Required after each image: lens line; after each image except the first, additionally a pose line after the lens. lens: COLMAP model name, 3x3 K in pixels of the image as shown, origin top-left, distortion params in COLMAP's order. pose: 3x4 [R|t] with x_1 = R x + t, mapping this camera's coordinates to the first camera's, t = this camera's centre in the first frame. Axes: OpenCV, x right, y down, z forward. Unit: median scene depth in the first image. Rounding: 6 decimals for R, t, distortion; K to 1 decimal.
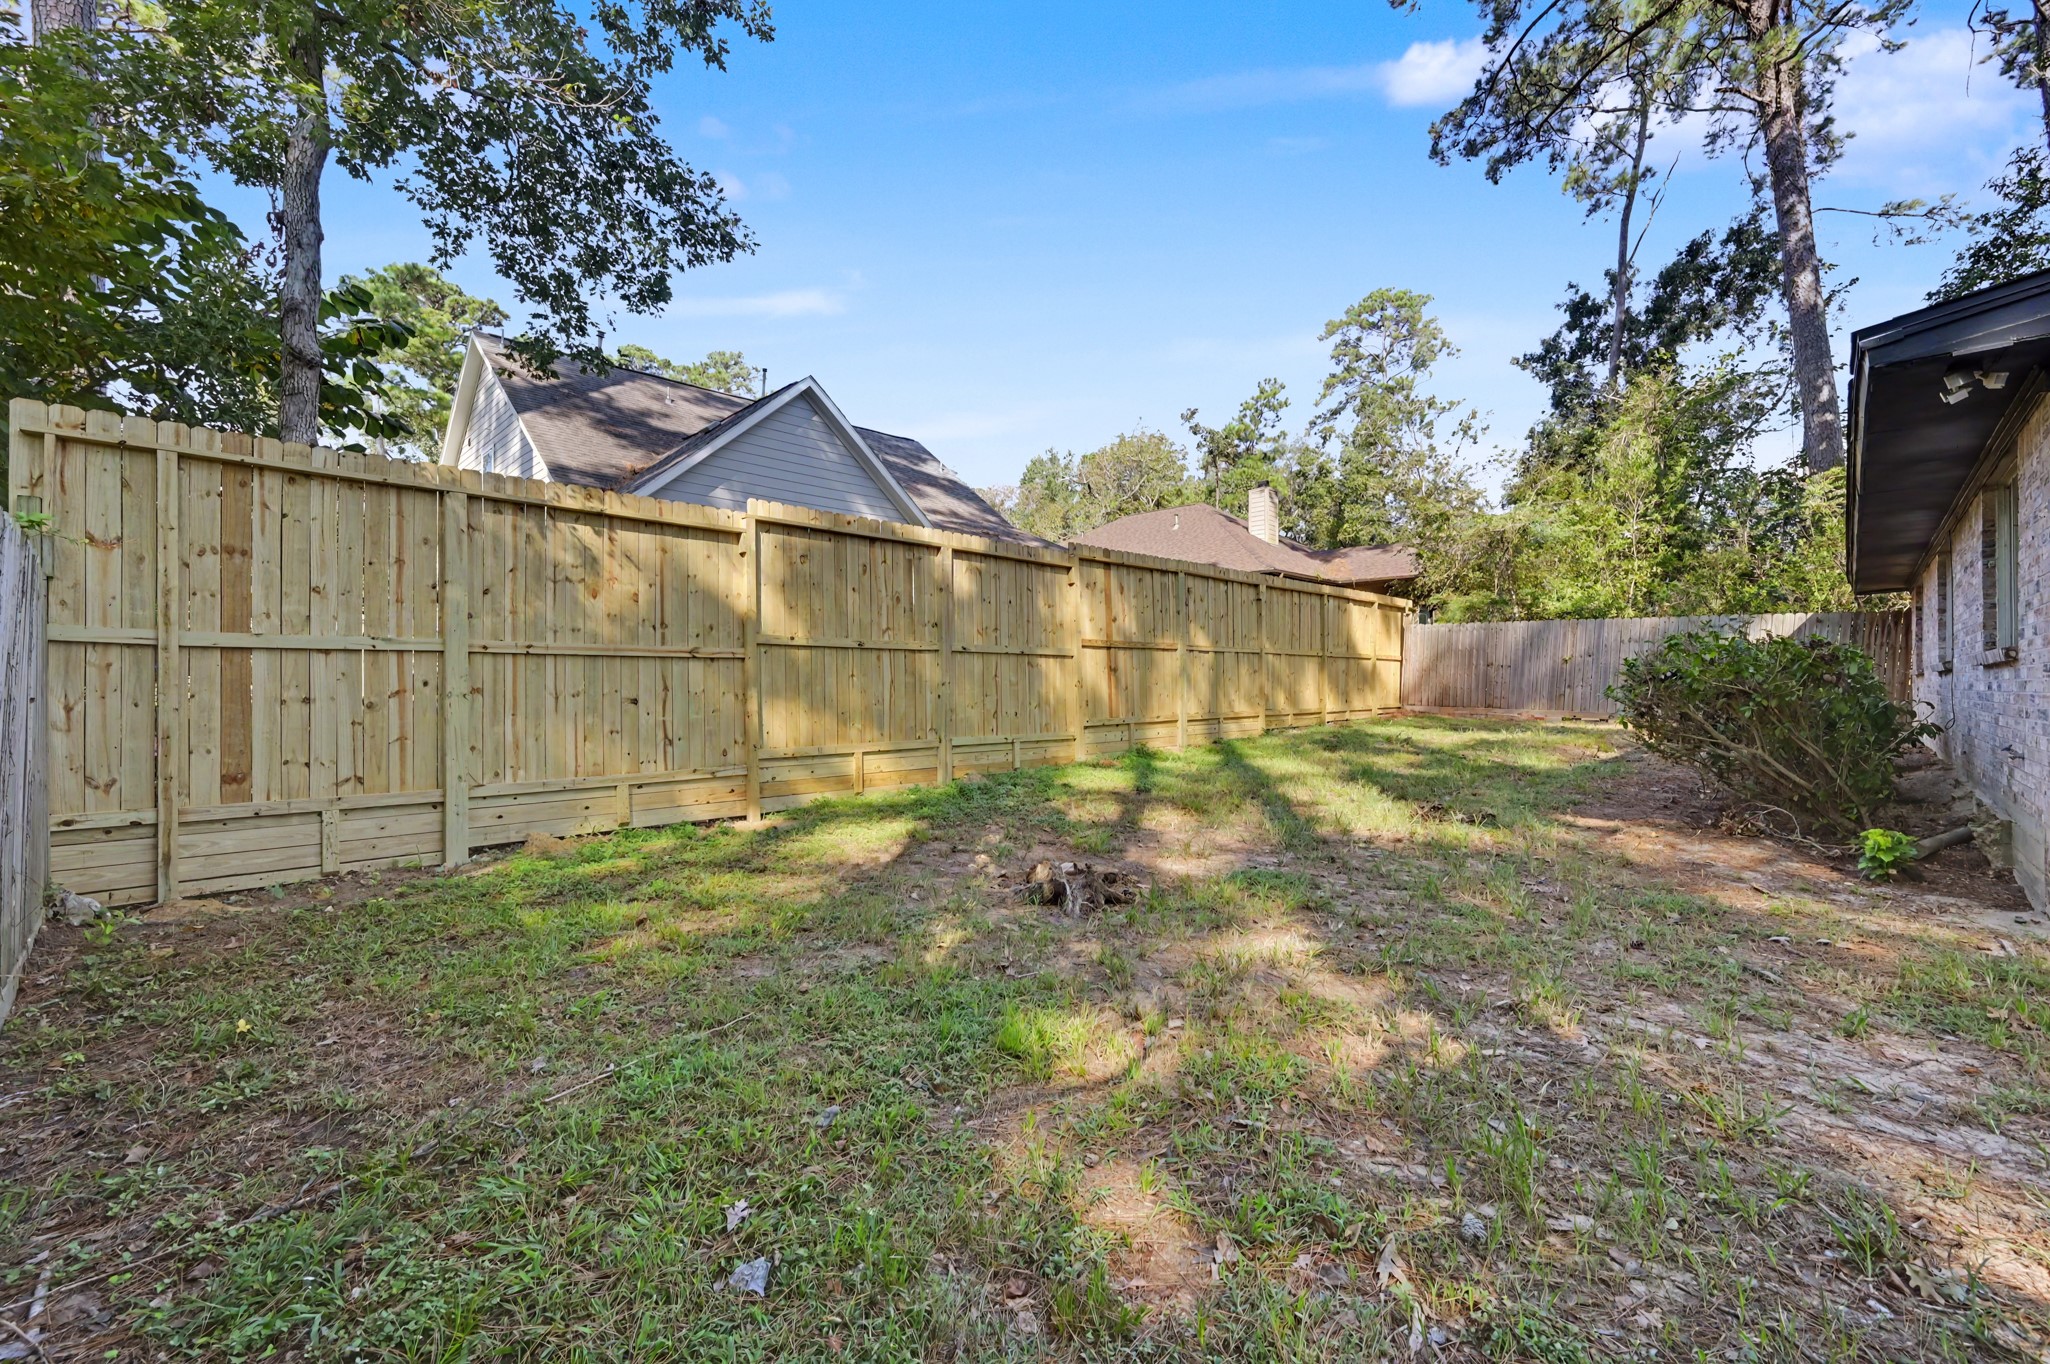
lens RADIAL K [[842.0, 0, 1025.0], [0, 842.0, 682.0], [0, 0, 1]] dist [0.000246, 0.000175]
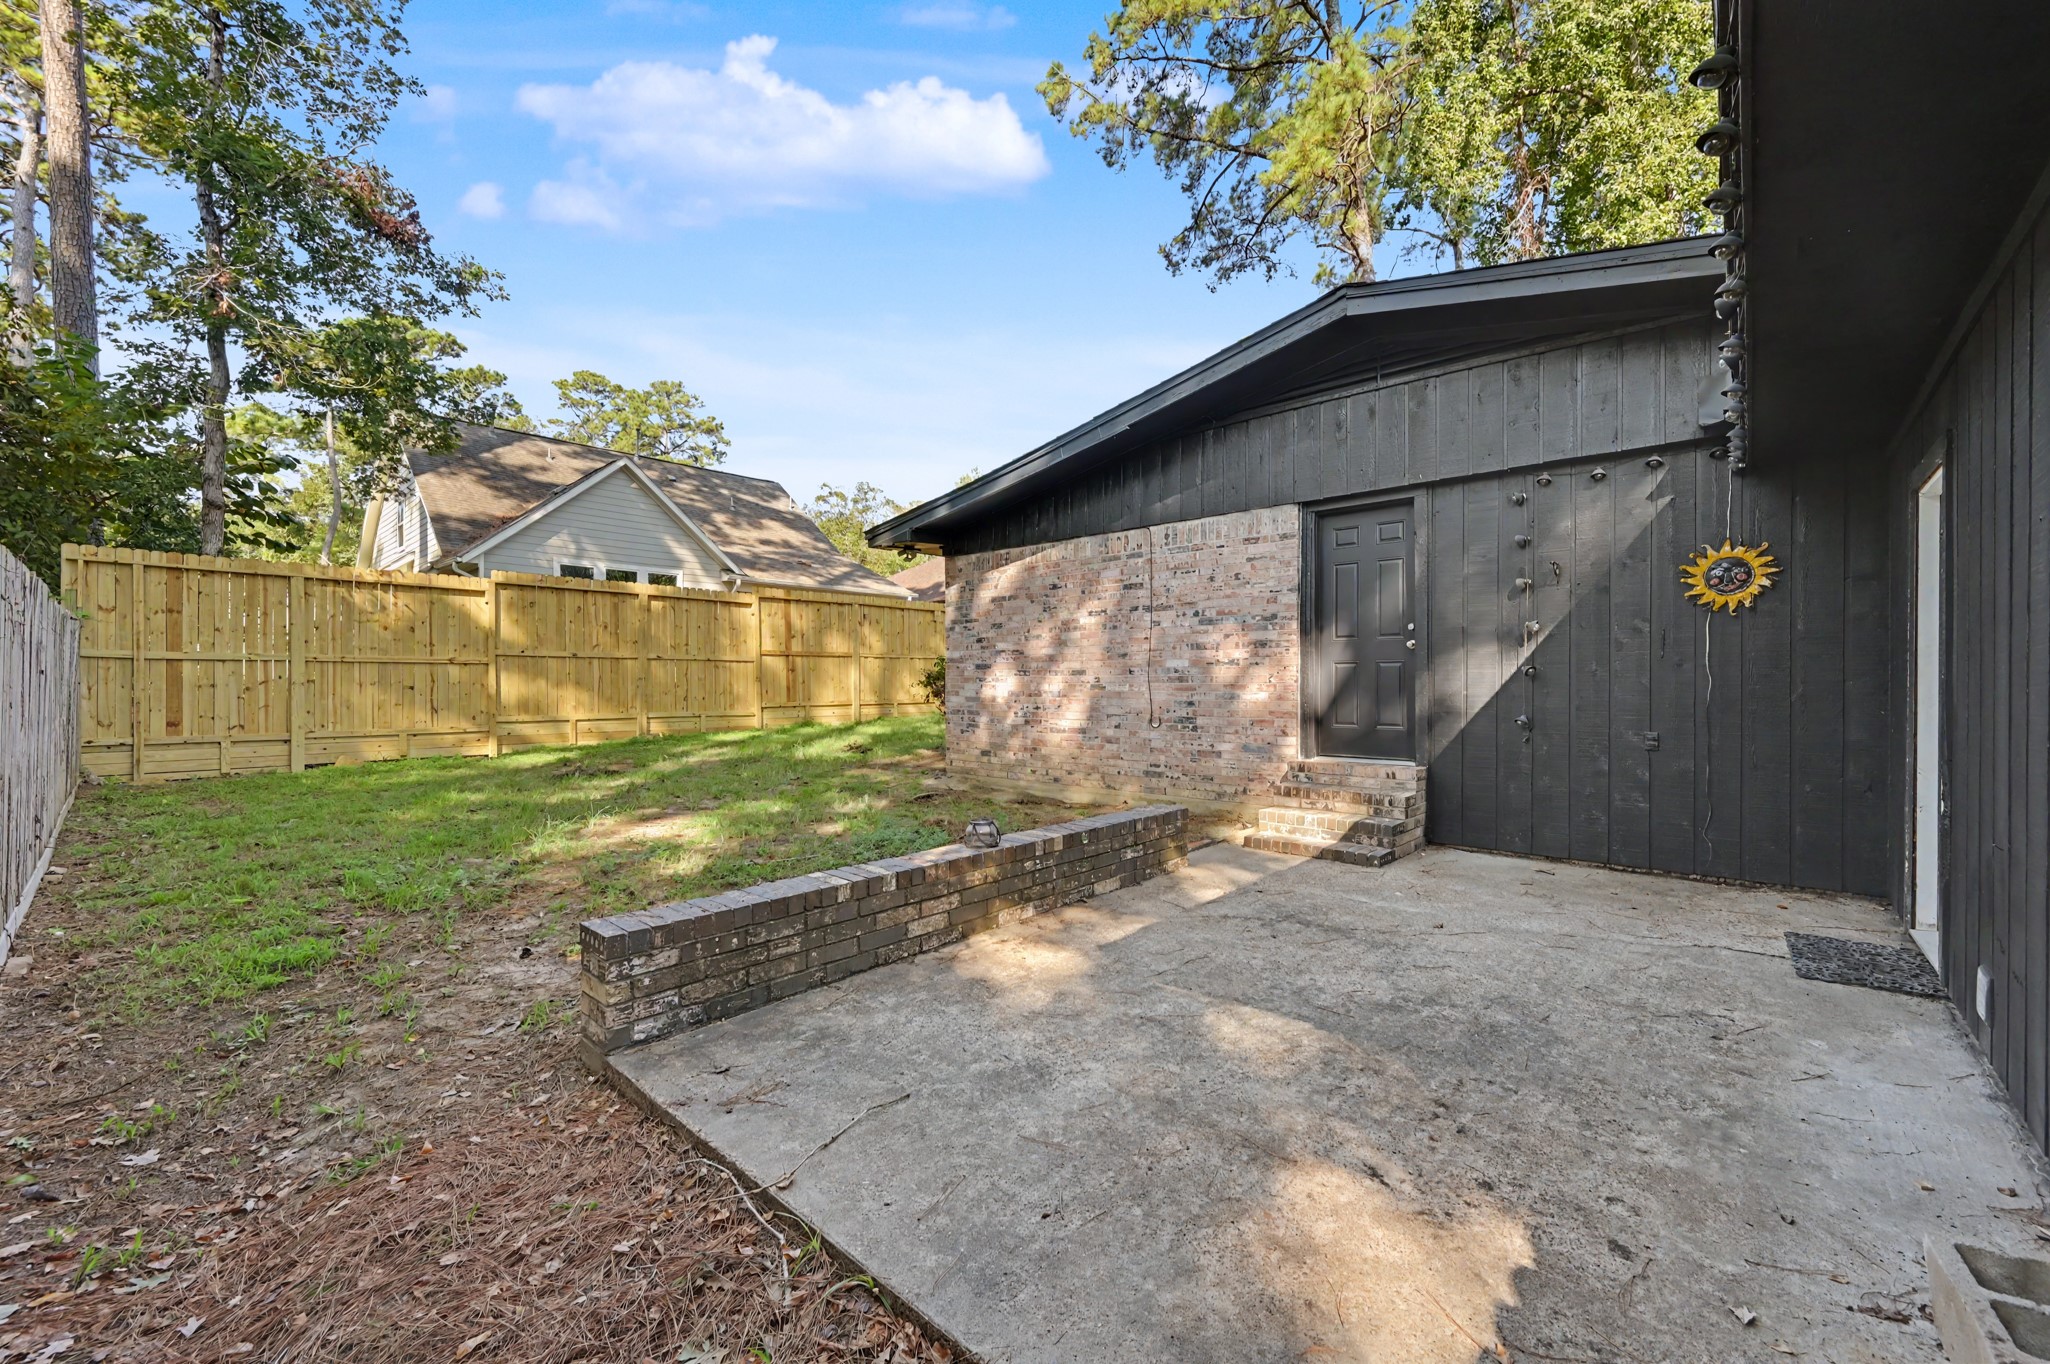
lens RADIAL K [[807.8, 0, 1028.8], [0, 807.8, 680.2], [0, 0, 1]] dist [0.003274, 0.000011]
pose [[0.999639, 0.009513, 0.025128, 0.941528], [-0.009754, 0.999908, 0.009453, -0.025792], [-0.025036, -0.009694, 0.999640, -0.881000]]
